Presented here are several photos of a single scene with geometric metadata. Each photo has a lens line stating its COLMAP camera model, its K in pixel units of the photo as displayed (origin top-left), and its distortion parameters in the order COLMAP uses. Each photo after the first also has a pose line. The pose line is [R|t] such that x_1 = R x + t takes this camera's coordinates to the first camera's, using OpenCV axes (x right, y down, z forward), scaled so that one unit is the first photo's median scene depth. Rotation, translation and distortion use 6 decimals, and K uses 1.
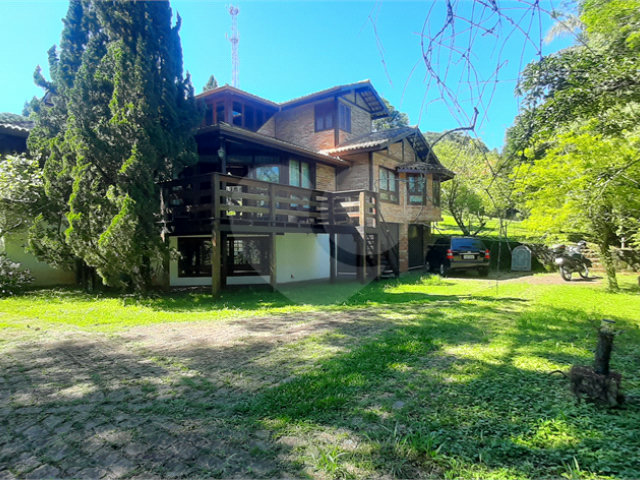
lens RADIAL K [[421.4, 0, 302.1], [0, 421.4, 237.6], [0, 0, 1]] dist [-0.003840, 0.000482]
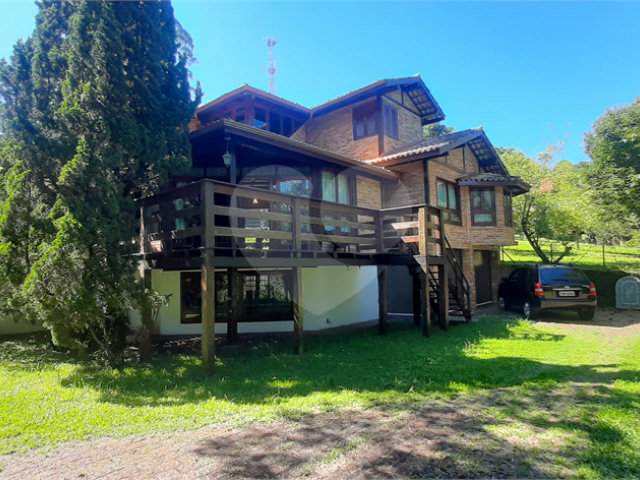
lens RADIAL K [[421.4, 0, 302.1], [0, 421.4, 237.6], [0, 0, 1]] dist [-0.003840, 0.000482]
pose [[0.995538, -0.016652, -0.092877, 0.003013], [0.010946, 0.998040, -0.061609, -0.011411], [0.093721, 0.060318, 0.993770, 0.207255]]
